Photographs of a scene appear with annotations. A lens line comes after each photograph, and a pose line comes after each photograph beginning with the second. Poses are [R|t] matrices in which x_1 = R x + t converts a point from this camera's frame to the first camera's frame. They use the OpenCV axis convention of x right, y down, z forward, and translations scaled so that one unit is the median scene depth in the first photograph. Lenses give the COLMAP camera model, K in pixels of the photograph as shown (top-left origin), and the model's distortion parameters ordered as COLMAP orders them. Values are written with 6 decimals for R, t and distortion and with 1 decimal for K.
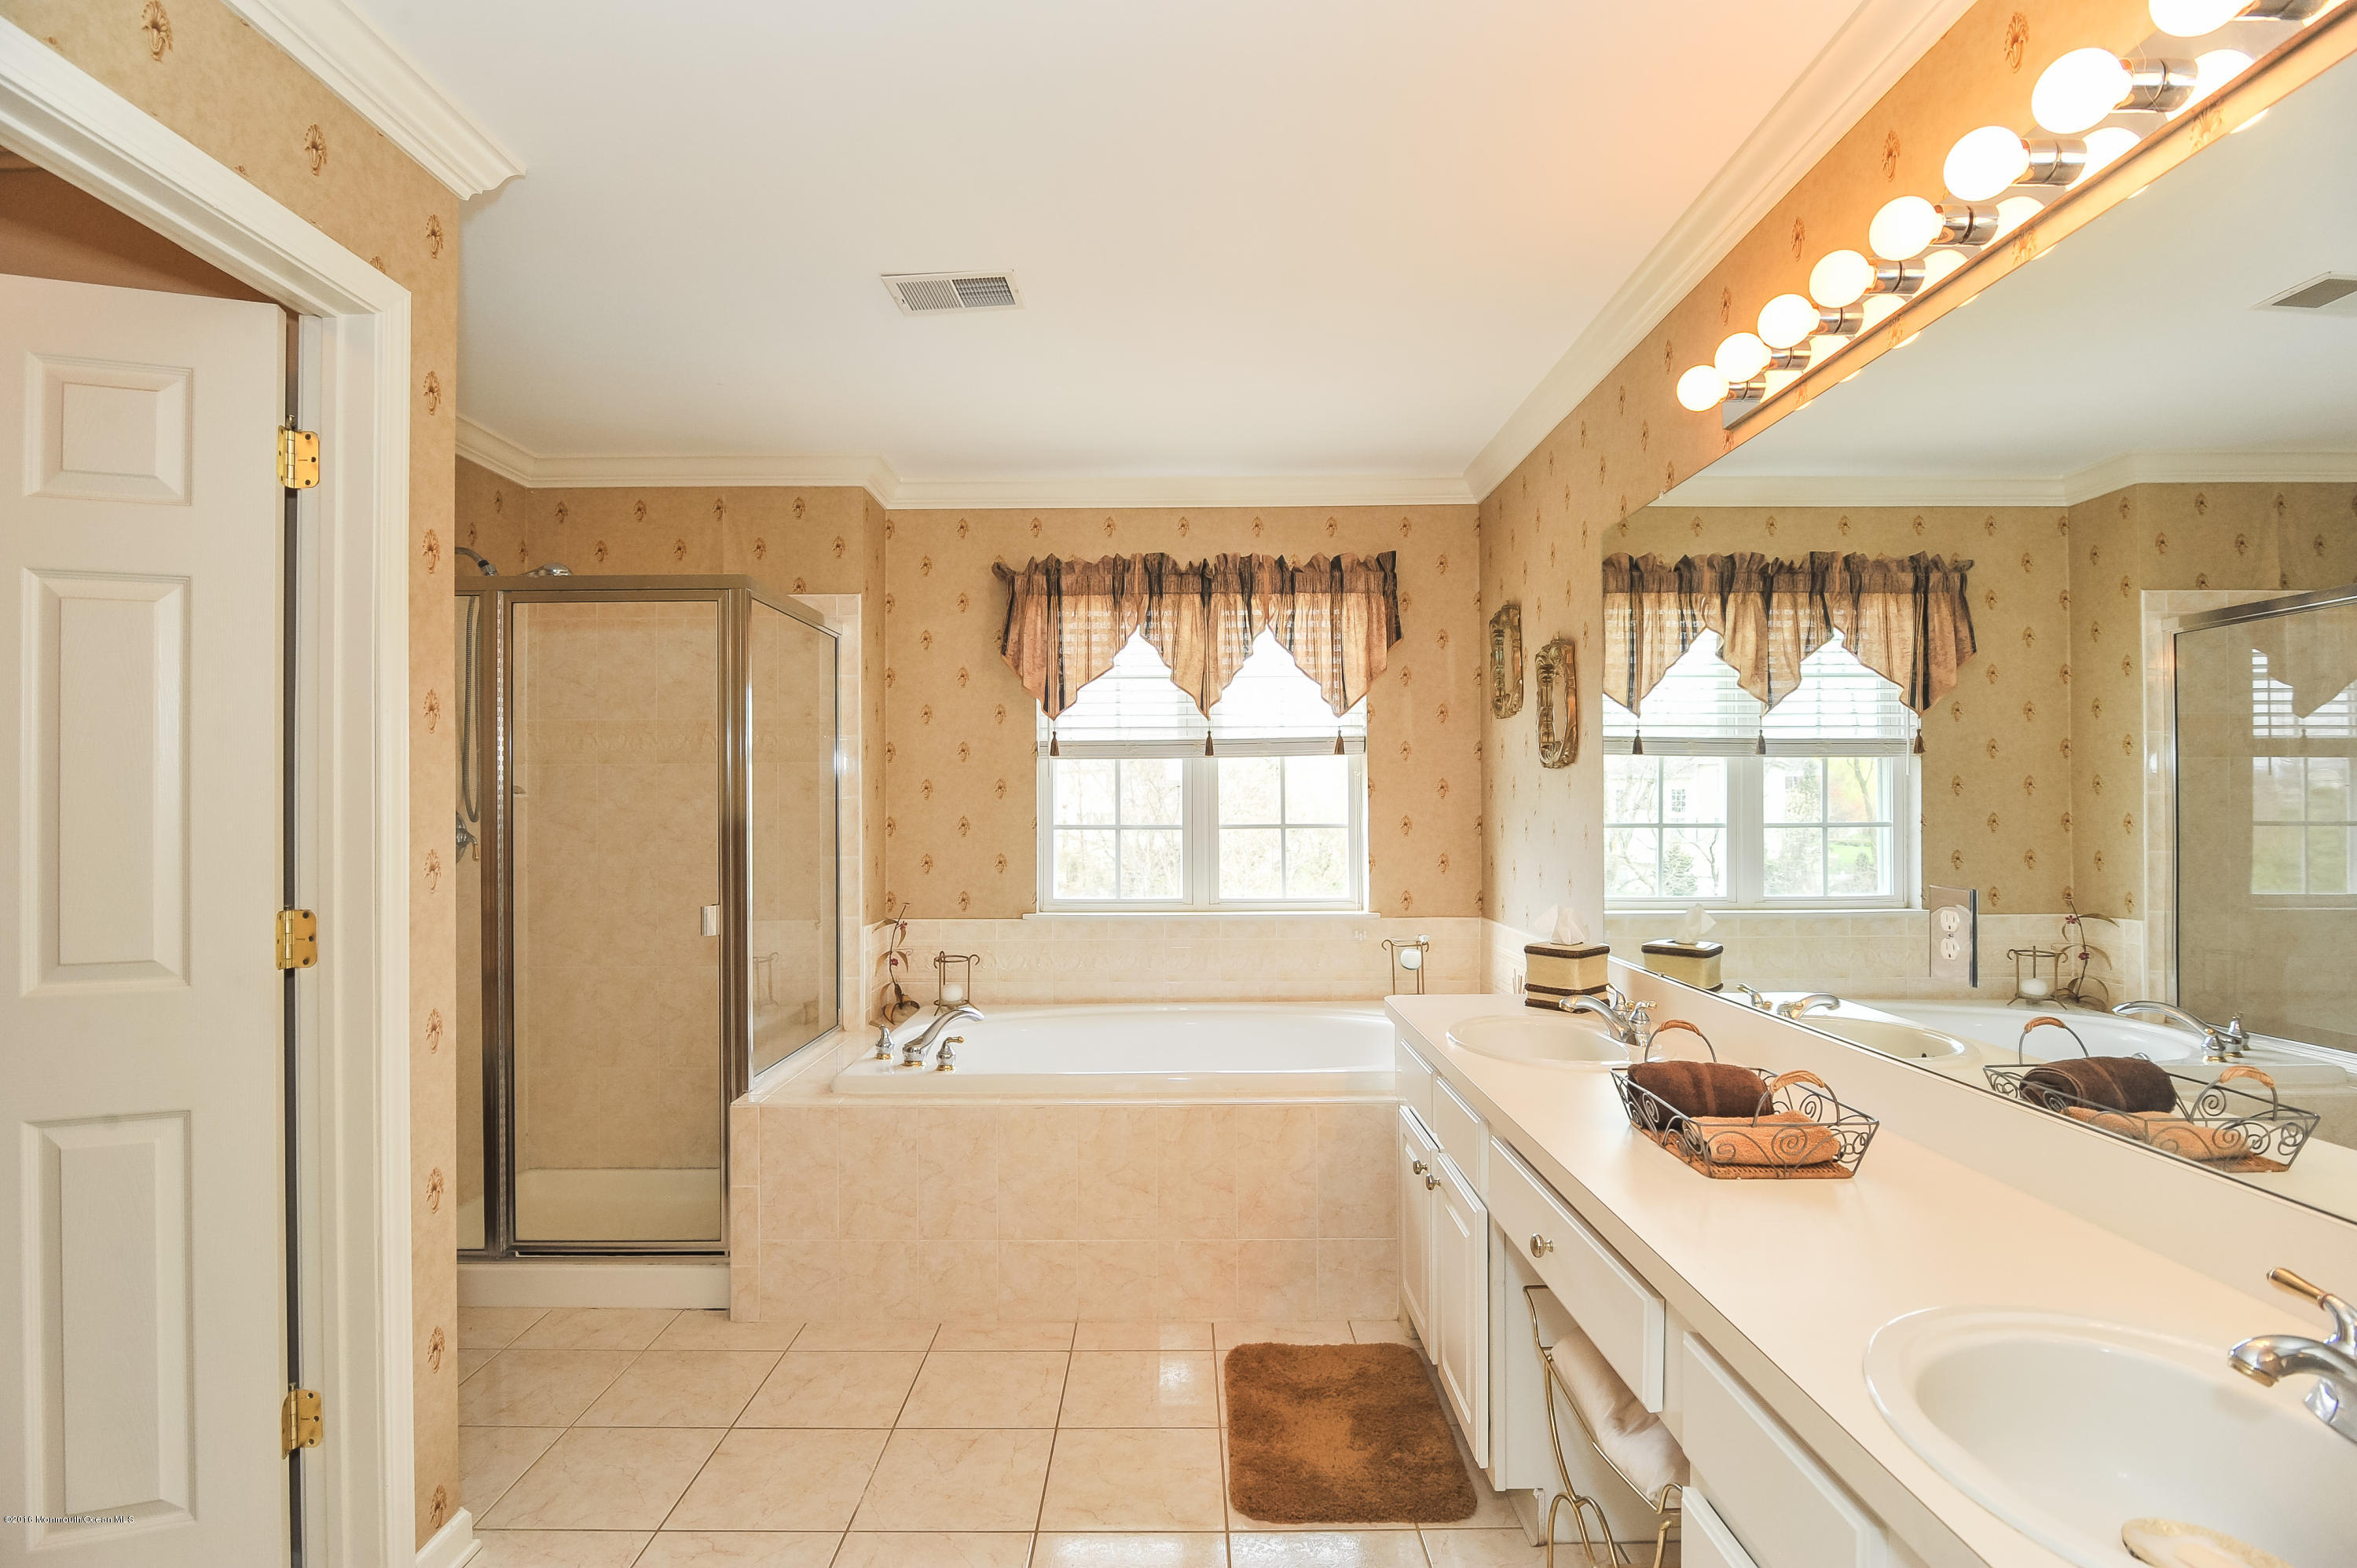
lens RADIAL K [[1147.0, 0, 1175.7], [0, 1147.0, 796.2], [0, 0, 1]] dist [-0.015782, -0.000818]
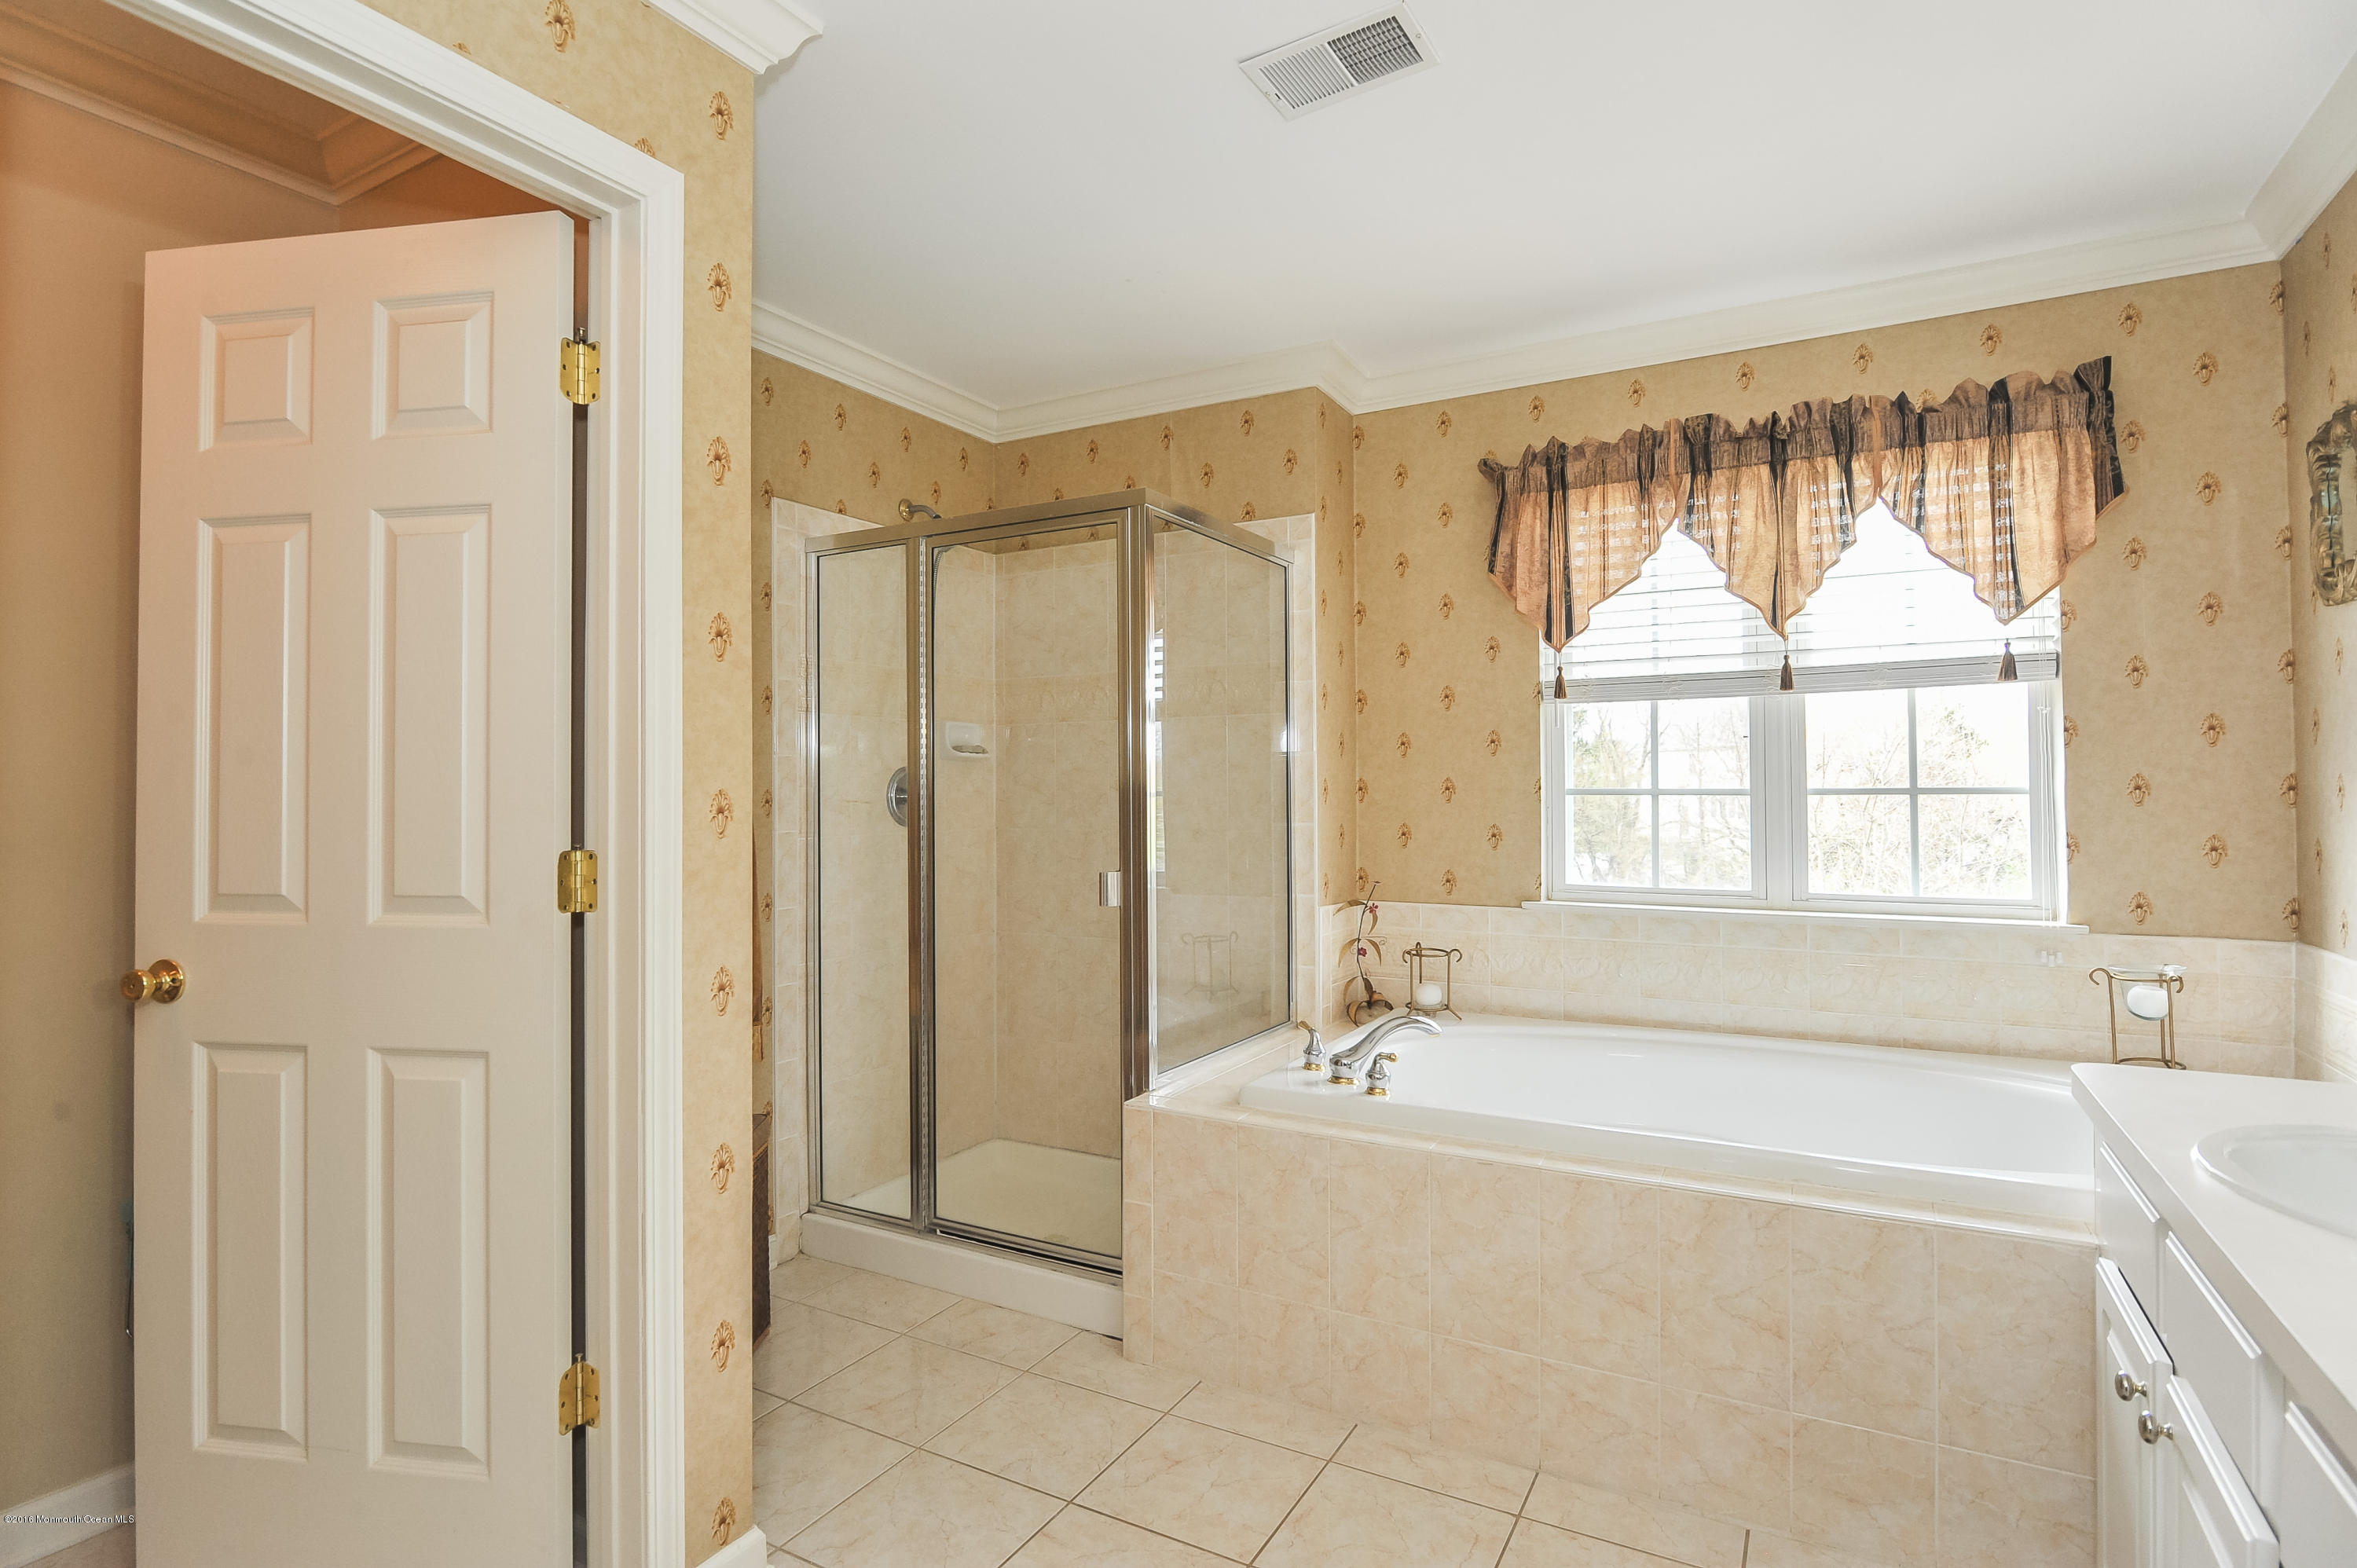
lens RADIAL K [[1169.3, 0, 1172.6], [0, 1169.3, 774.3], [0, 0, 1]] dist [-0.016286, -0.000565]
pose [[0.866013, -0.006396, -0.499980, 0.063119], [0.002908, 0.999966, -0.007756, 0.022204], [0.500012, 0.005263, 0.866002, 0.197059]]
